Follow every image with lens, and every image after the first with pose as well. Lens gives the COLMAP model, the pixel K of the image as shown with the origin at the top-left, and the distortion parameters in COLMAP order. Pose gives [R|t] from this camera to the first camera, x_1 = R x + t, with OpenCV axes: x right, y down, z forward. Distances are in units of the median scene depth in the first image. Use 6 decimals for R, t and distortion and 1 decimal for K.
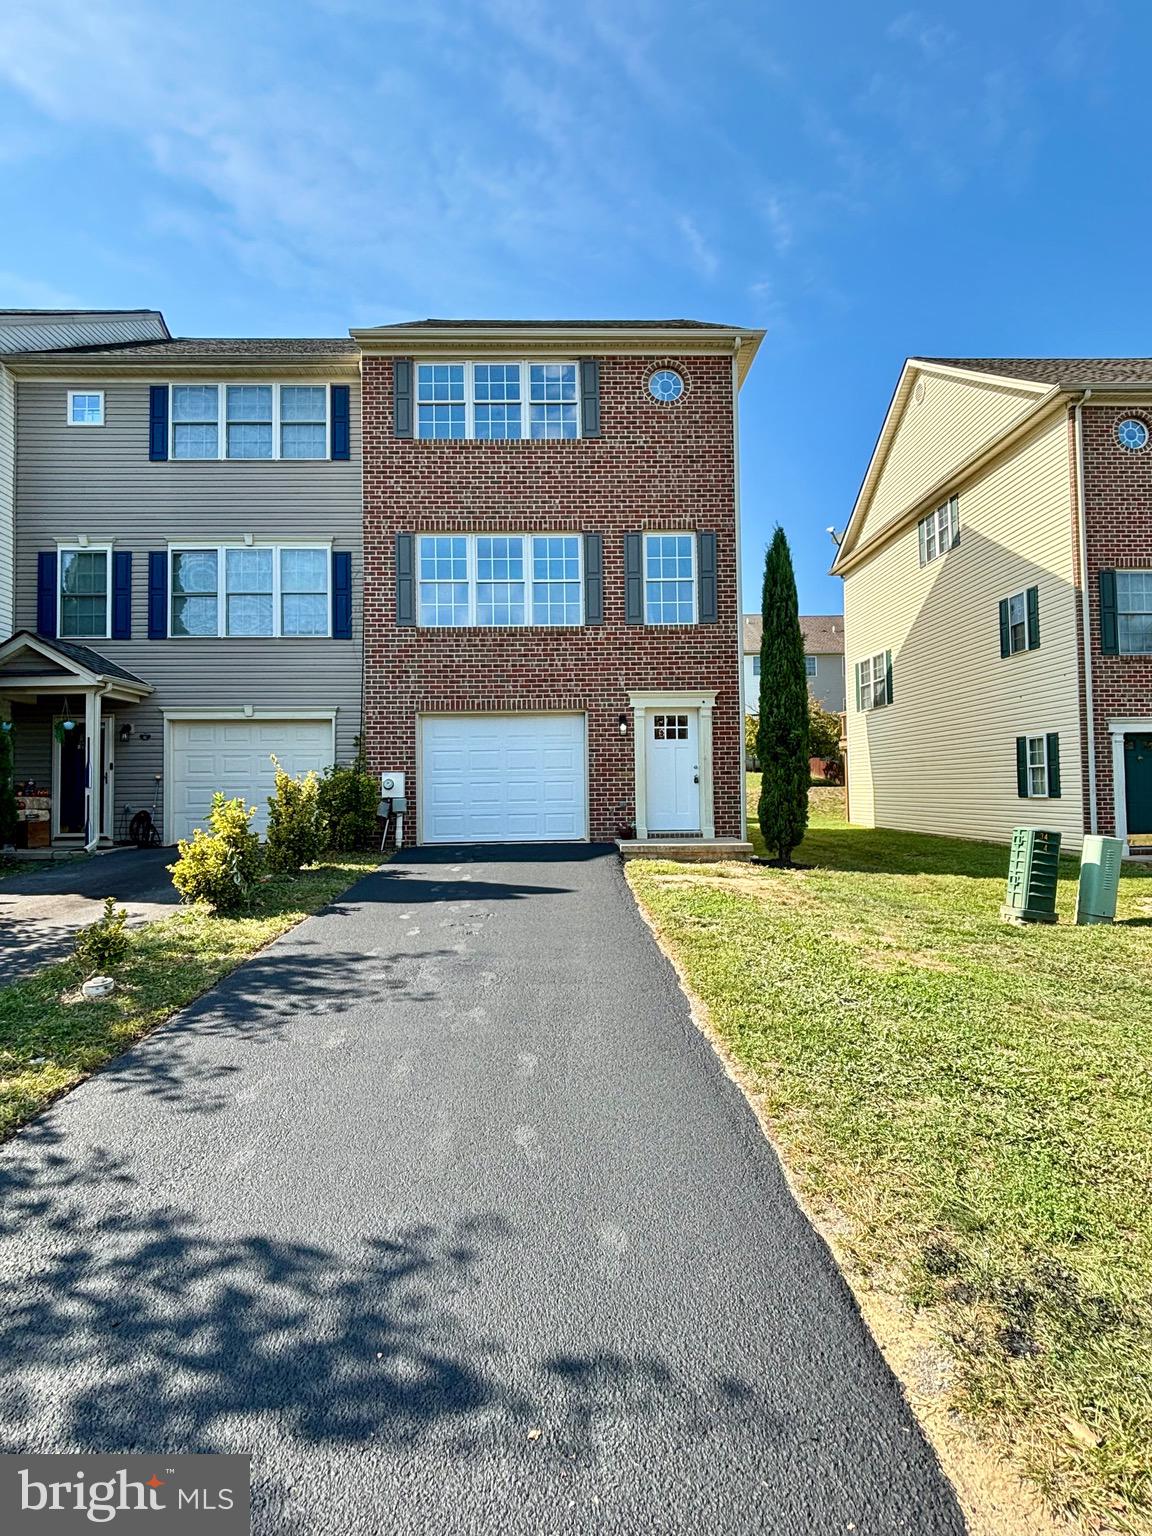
lens RADIAL K [[720.0, 0, 579.2], [0, 720.0, 767.6], [0, 0, 1]] dist [-0.001269, 0.001937]
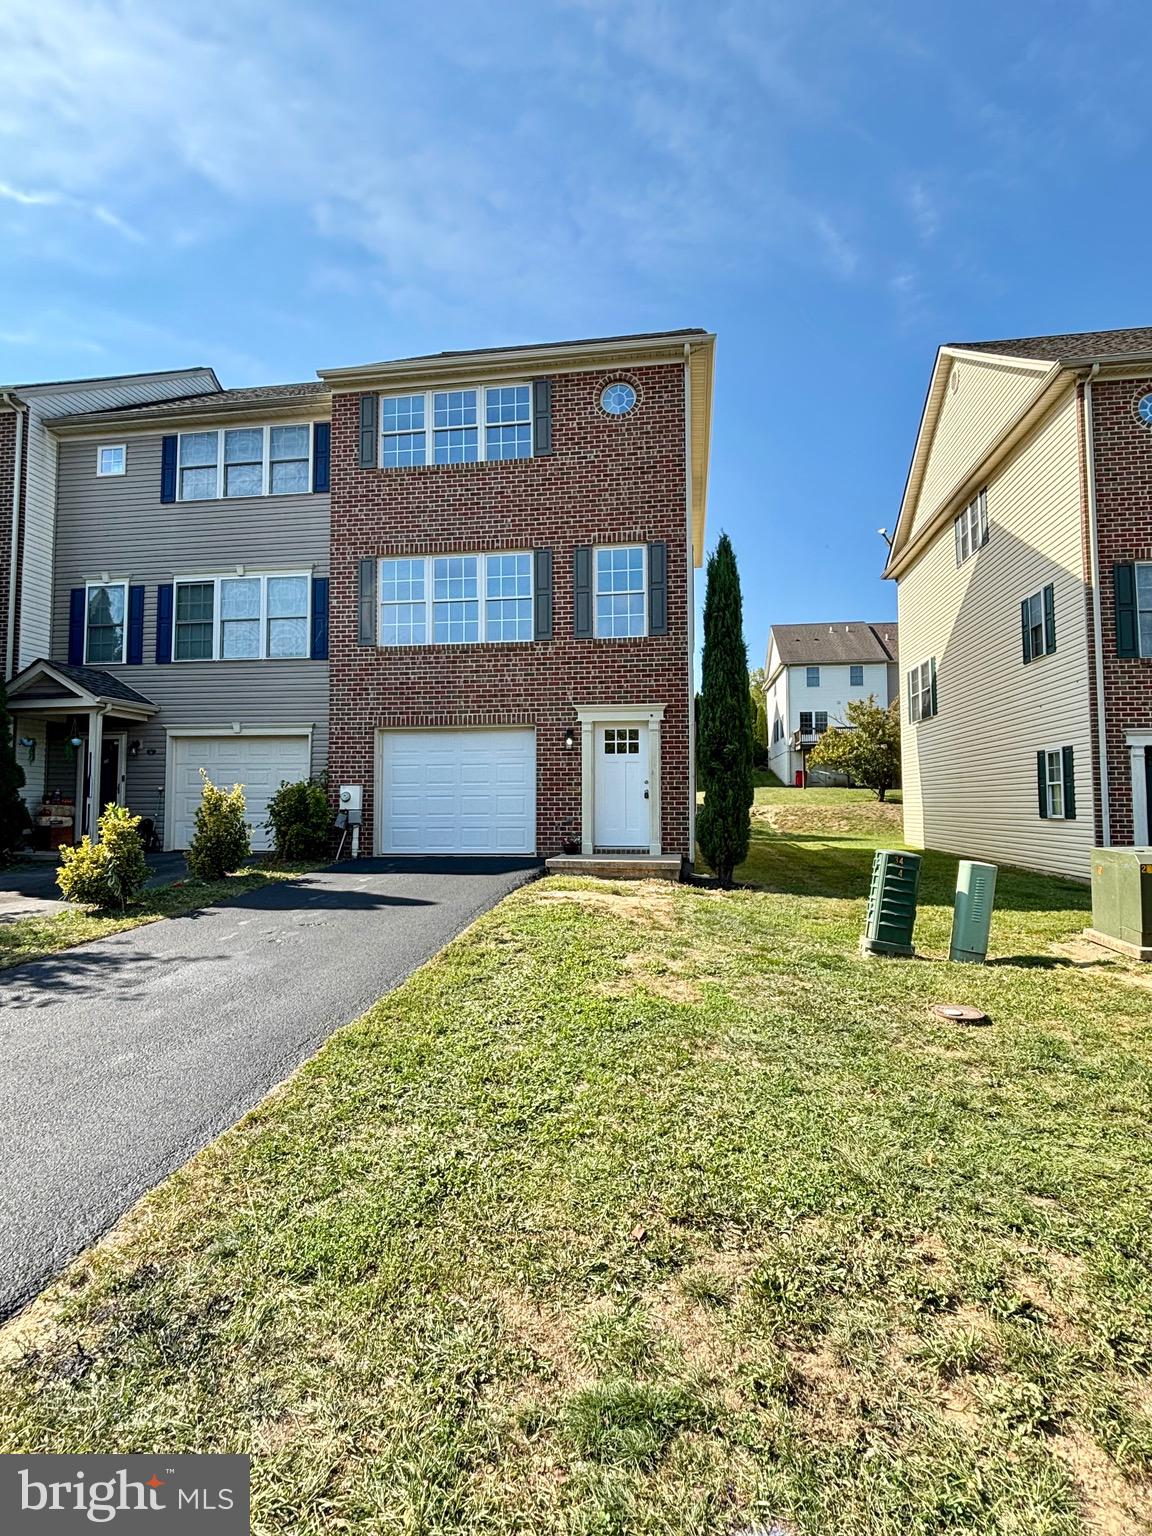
lens RADIAL K [[720.0, 0, 587.9], [0, 720.0, 769.8], [0, 0, 1]] dist [-0.001269, 0.001937]
pose [[0.986286, 0.003148, -0.165016, 0.246065], [-0.005739, 0.999868, -0.015225, -0.002074], [0.164946, 0.015963, 0.986173, 0.020137]]
